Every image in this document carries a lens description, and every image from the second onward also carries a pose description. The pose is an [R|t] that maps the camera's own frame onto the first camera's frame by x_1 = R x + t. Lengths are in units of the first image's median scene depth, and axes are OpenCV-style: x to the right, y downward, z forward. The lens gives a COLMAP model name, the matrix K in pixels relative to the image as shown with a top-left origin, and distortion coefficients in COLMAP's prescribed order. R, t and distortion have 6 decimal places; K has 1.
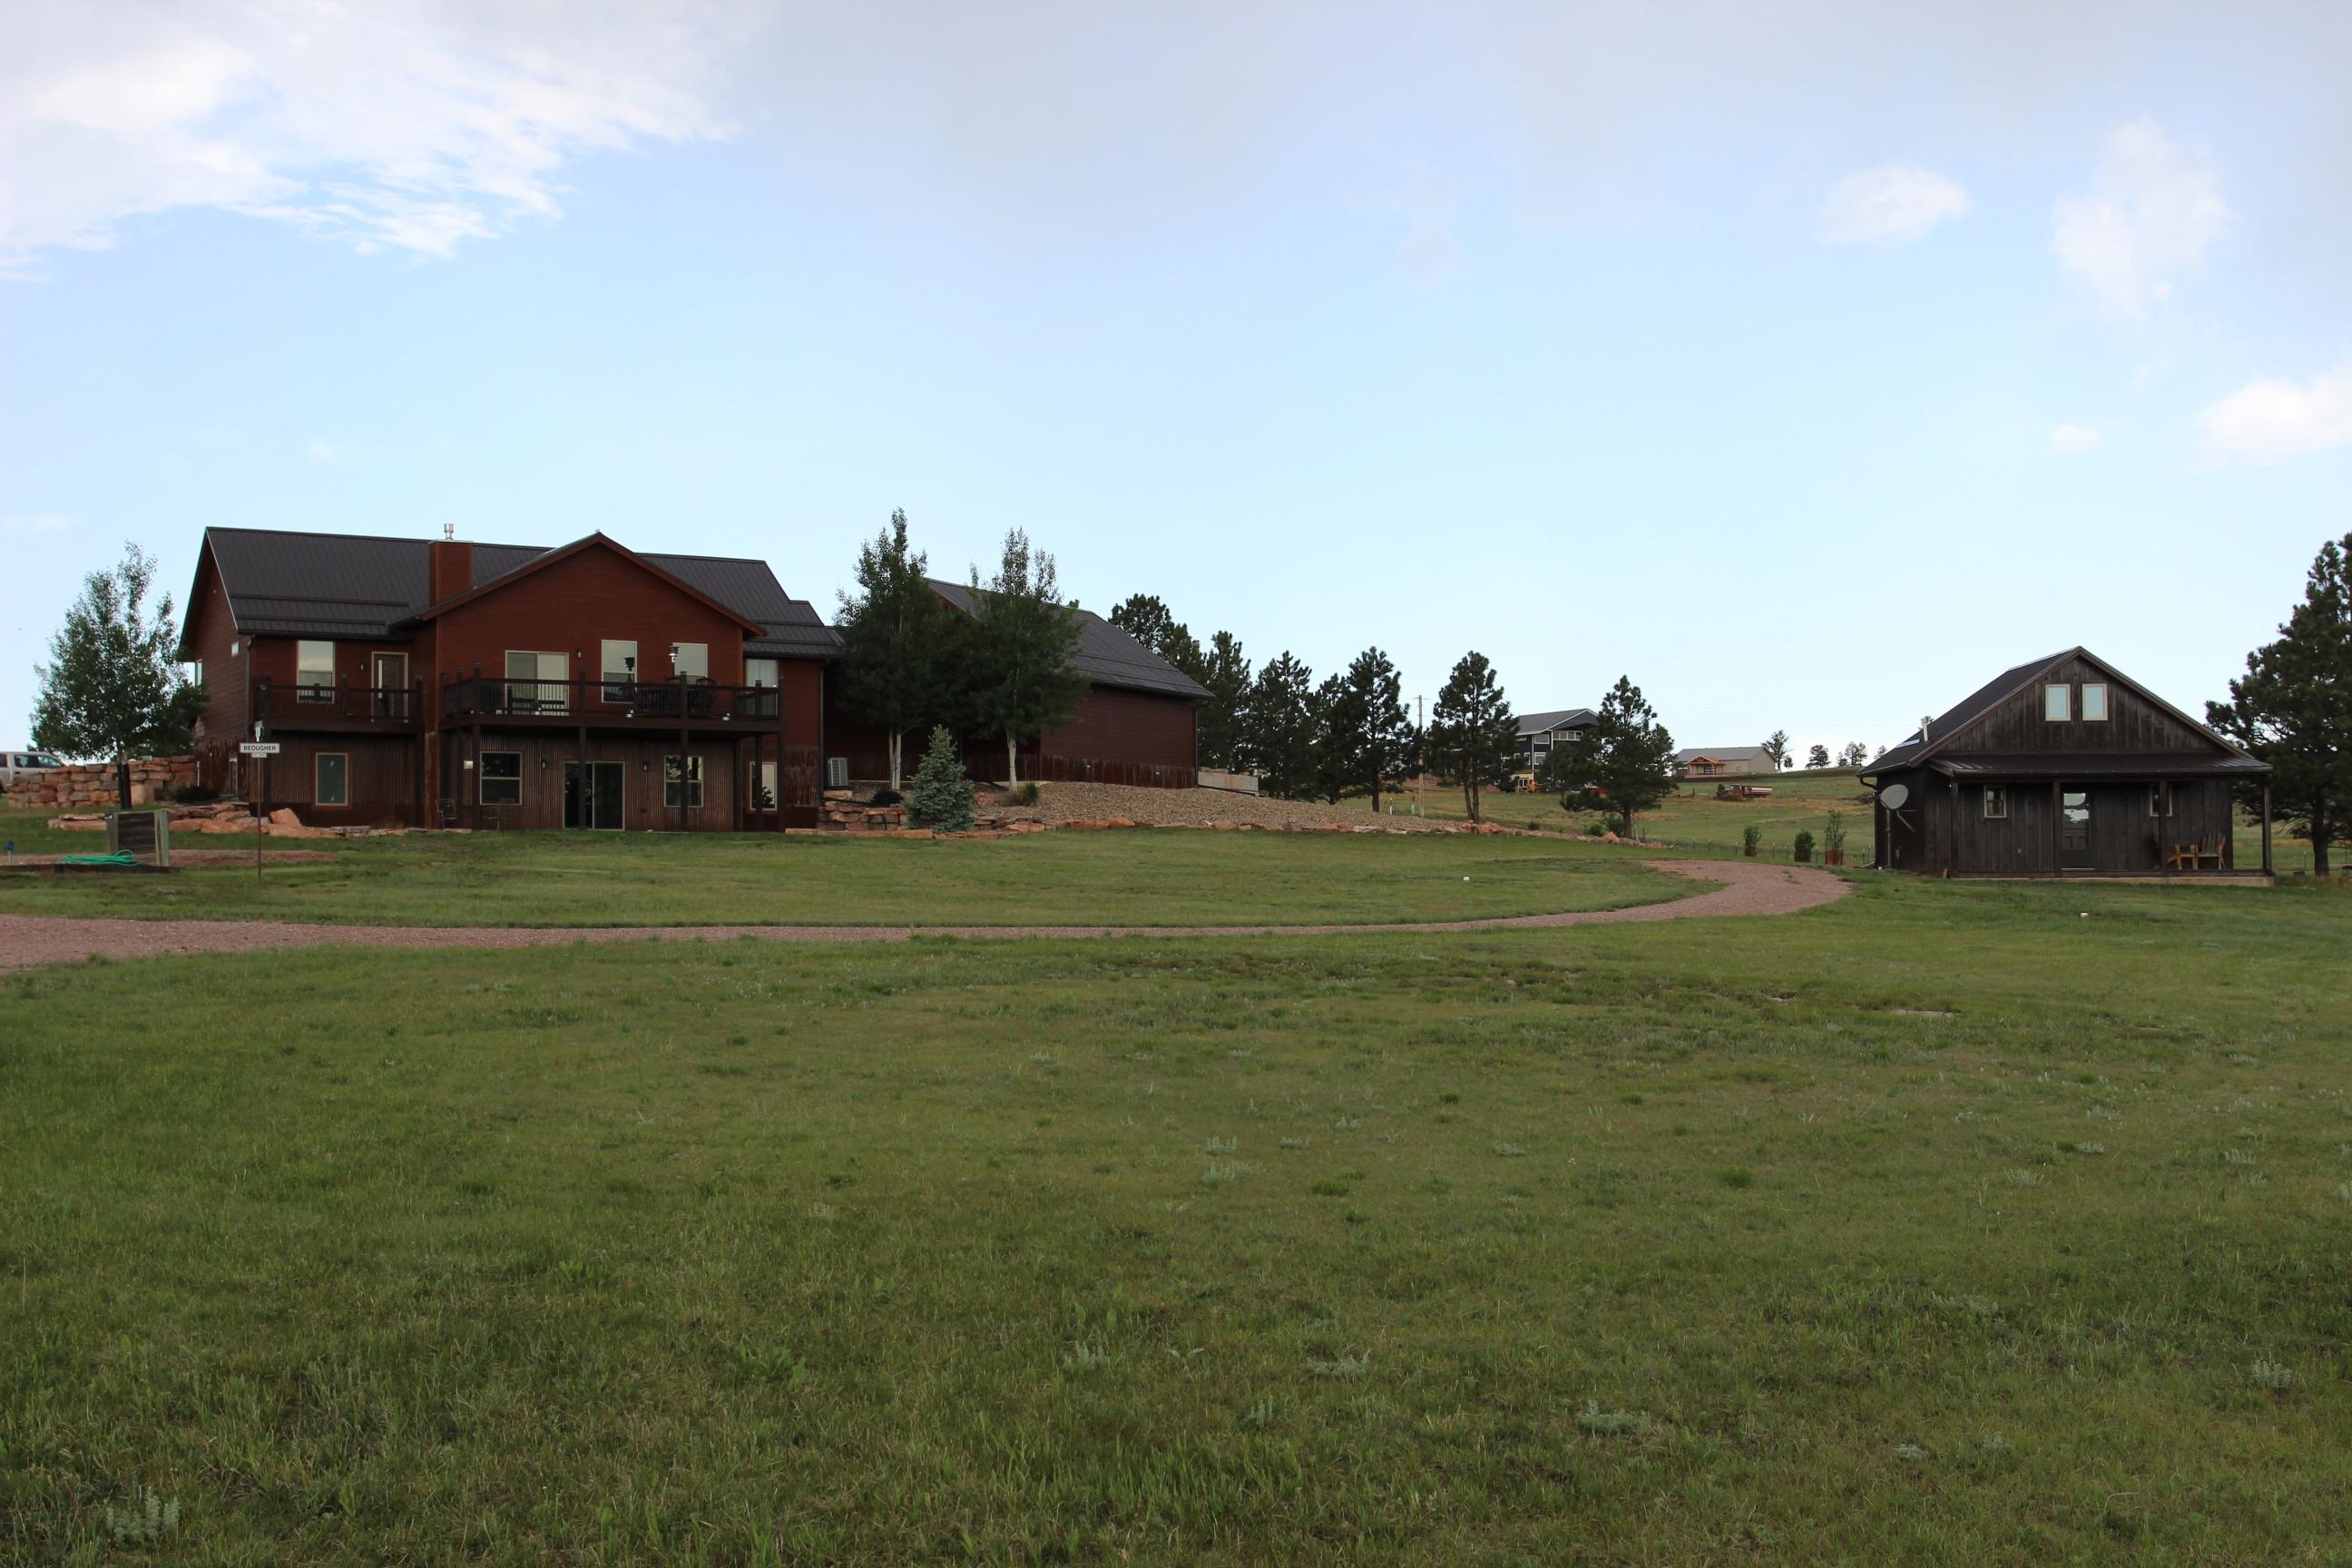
lens RADIAL K [[2610.8, 0, 1176.0], [0, 2610.8, 784.0], [0, 0, 1]] dist [0.001846, -0.003071]
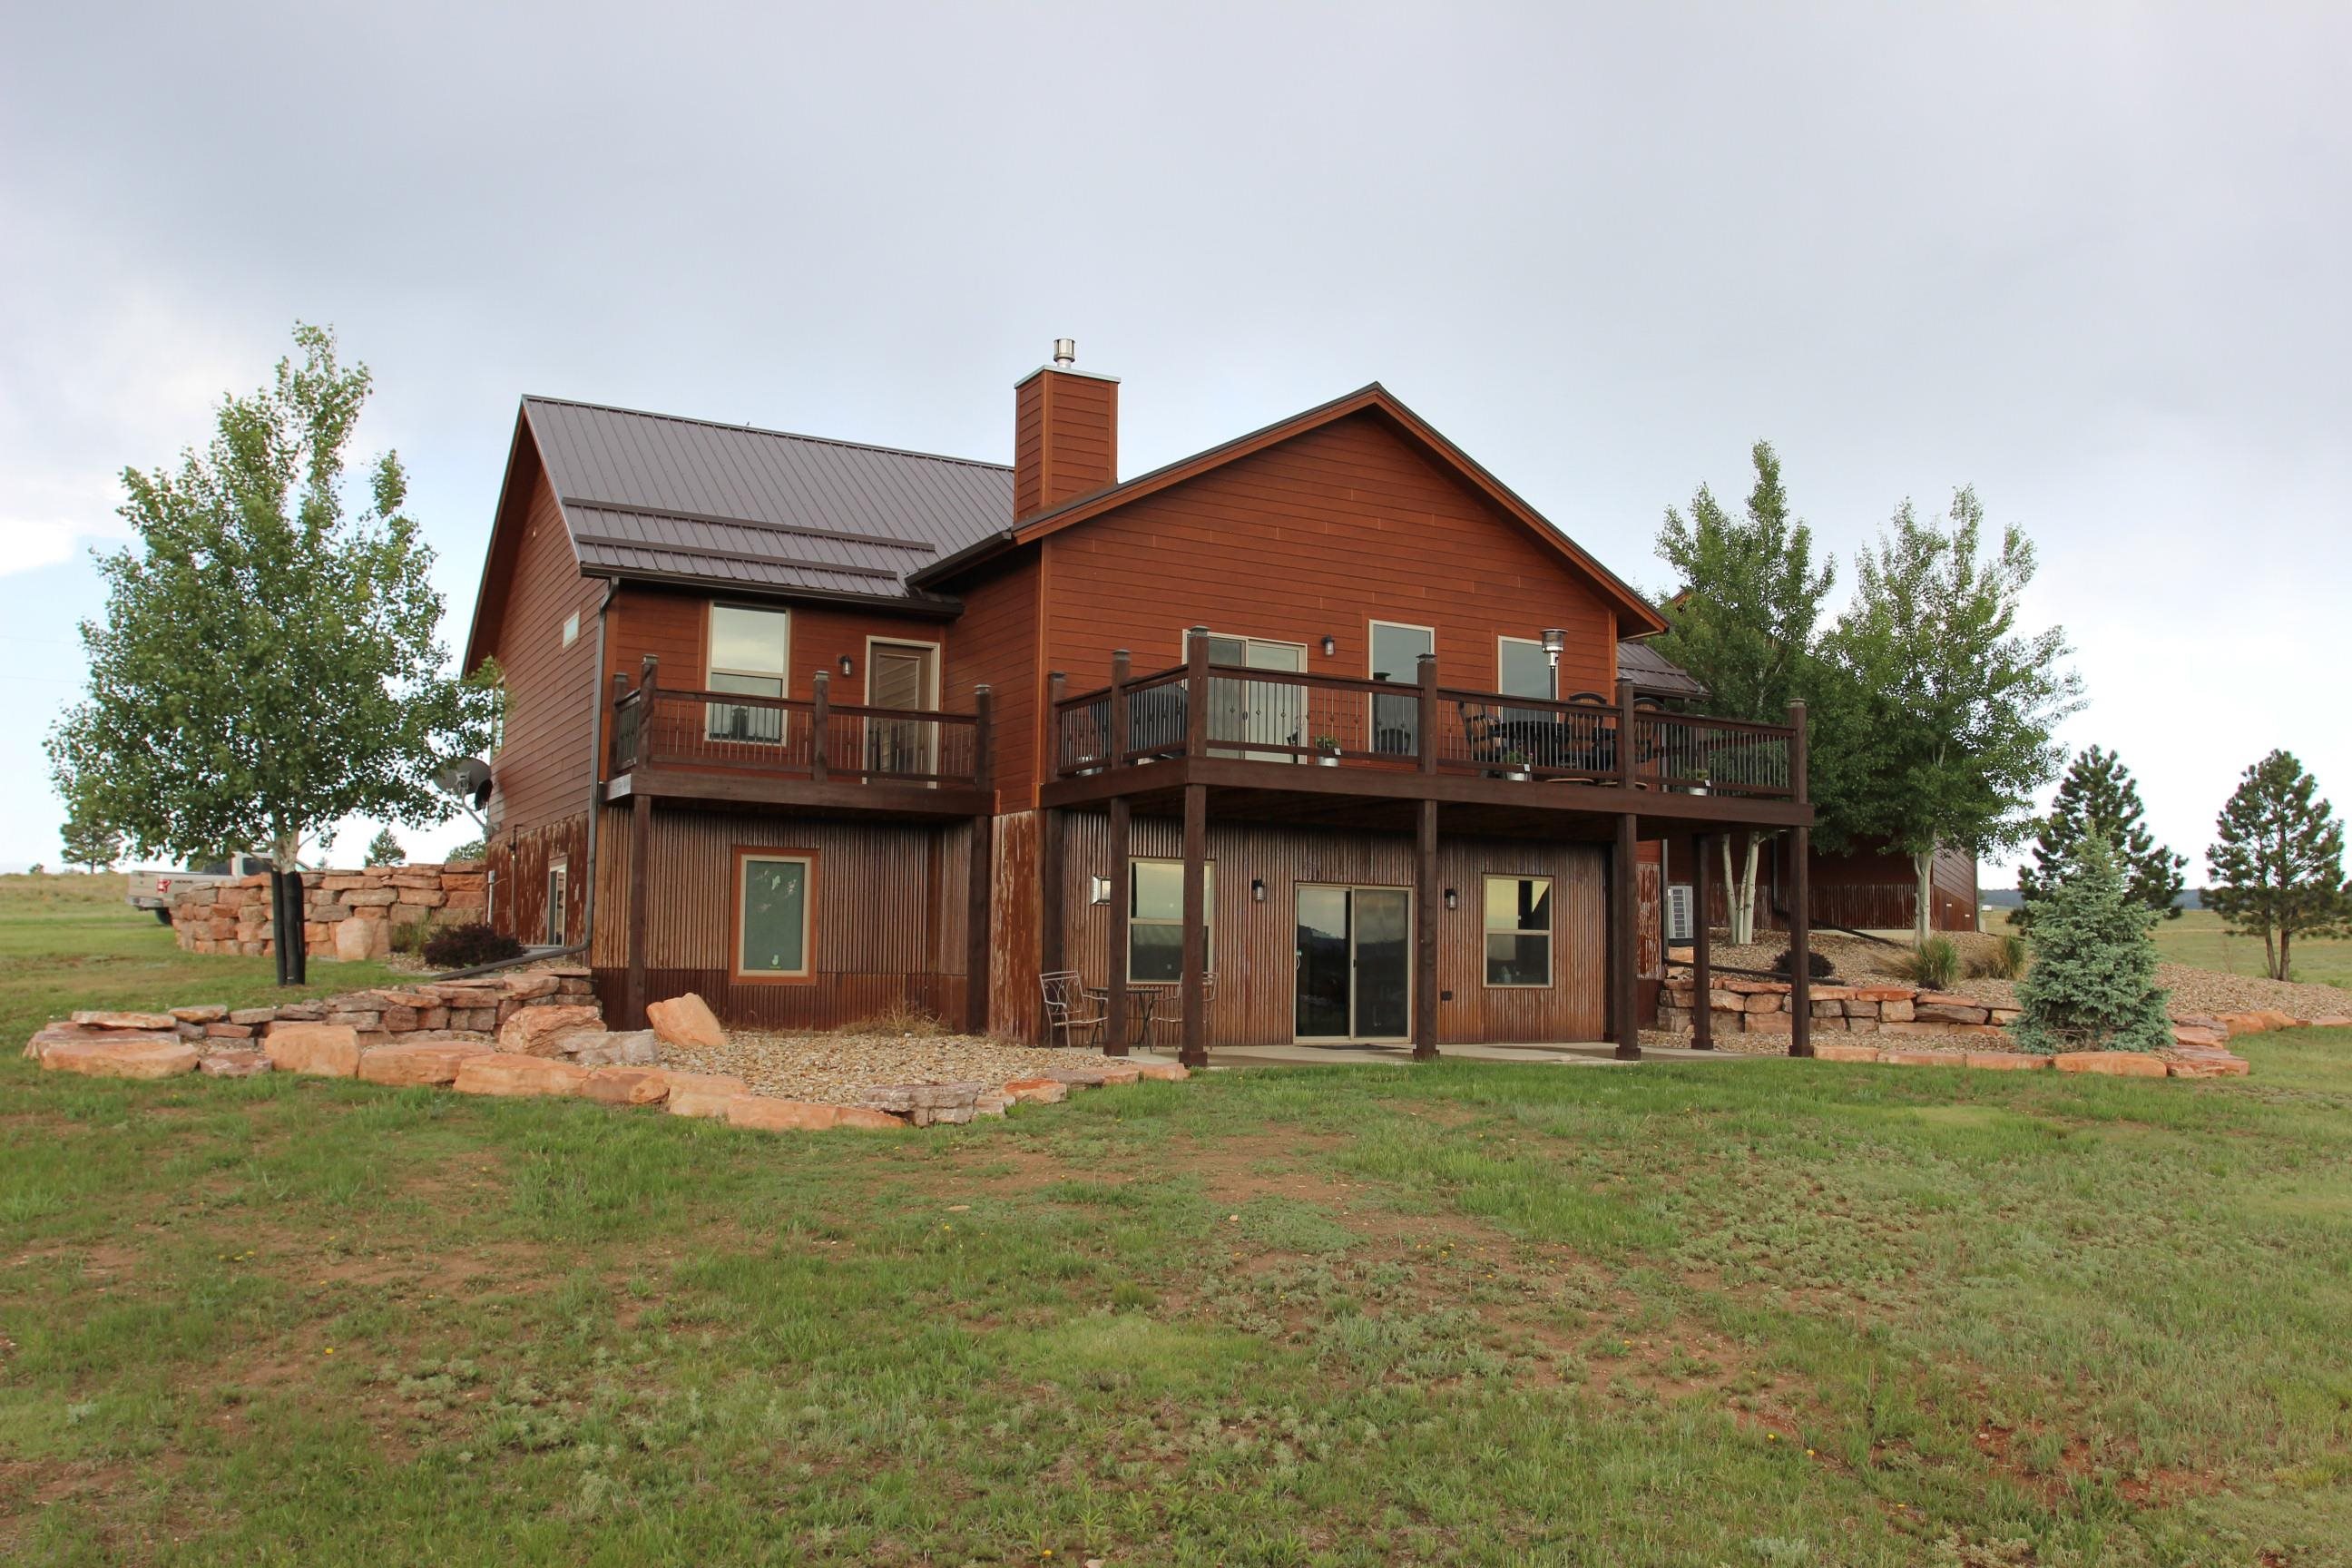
lens RADIAL K [[1887.2, 0, 1176.0], [0, 1887.2, 784.0], [0, 0, 1]] dist [-0.000224, 0.173708]
pose [[0.999374, 0.016070, -0.031525, -0.244547], [-0.018011, 0.997896, -0.062279, -0.005245], [0.030458, 0.062808, 0.997561, 0.677289]]
